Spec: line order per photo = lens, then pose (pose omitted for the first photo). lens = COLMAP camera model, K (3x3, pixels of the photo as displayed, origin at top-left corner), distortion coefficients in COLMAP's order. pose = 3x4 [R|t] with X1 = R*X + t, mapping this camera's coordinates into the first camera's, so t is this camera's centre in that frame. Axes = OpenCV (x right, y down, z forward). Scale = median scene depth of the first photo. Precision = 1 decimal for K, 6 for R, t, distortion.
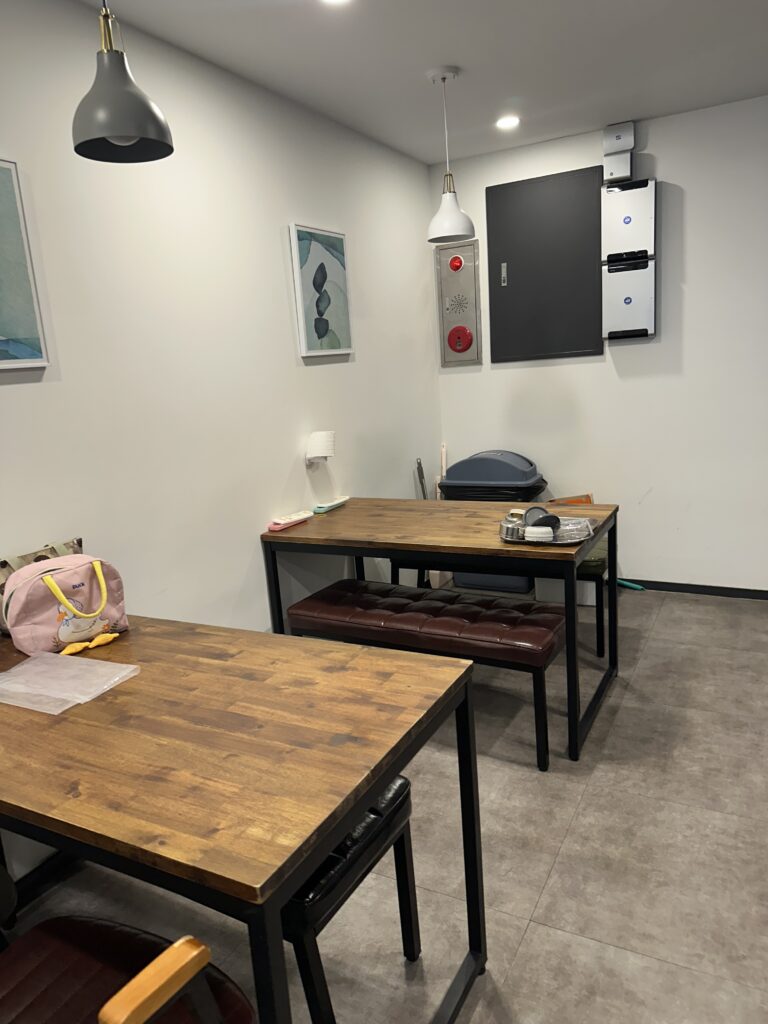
lens RADIAL K [[724.9, 0, 386.0], [0, 724.9, 516.5], [0, 0, 1]] dist [0.018088, -0.028711]
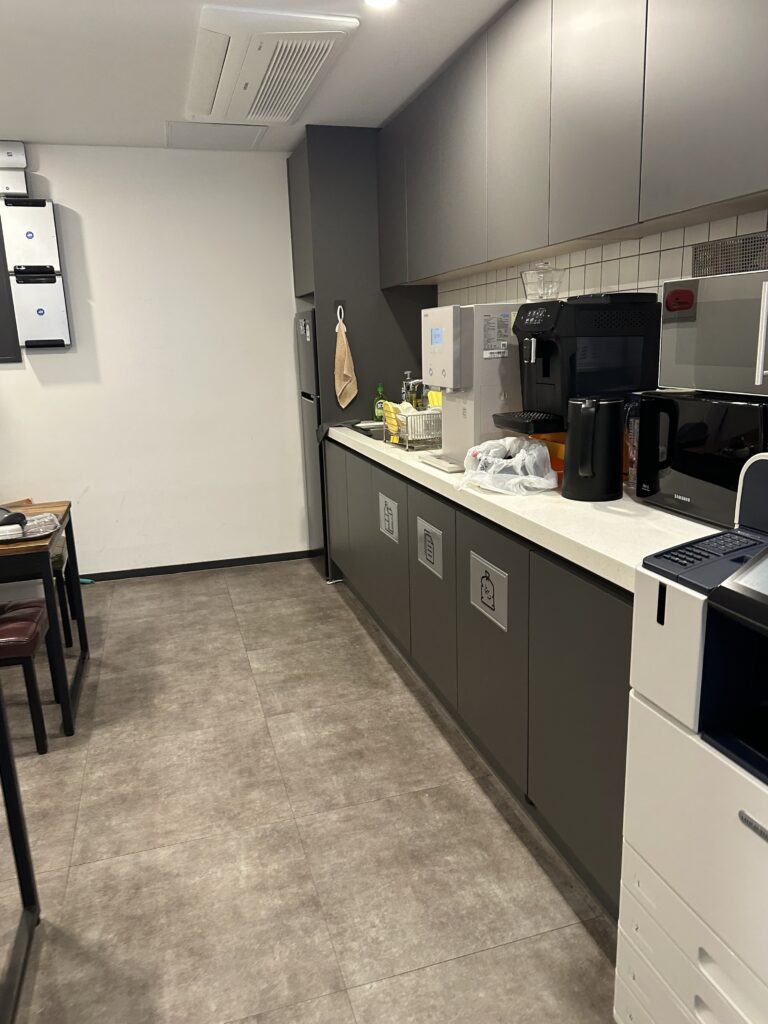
lens RADIAL K [[724.9, 0, 386.0], [0, 724.9, 516.5], [0, 0, 1]] dist [0.018088, -0.028711]
pose [[0.707240, -0.119203, 0.696852, -0.119491], [0.127039, 0.991067, 0.040598, 0.025000], [-0.695466, 0.059815, 0.716065, -0.121232]]
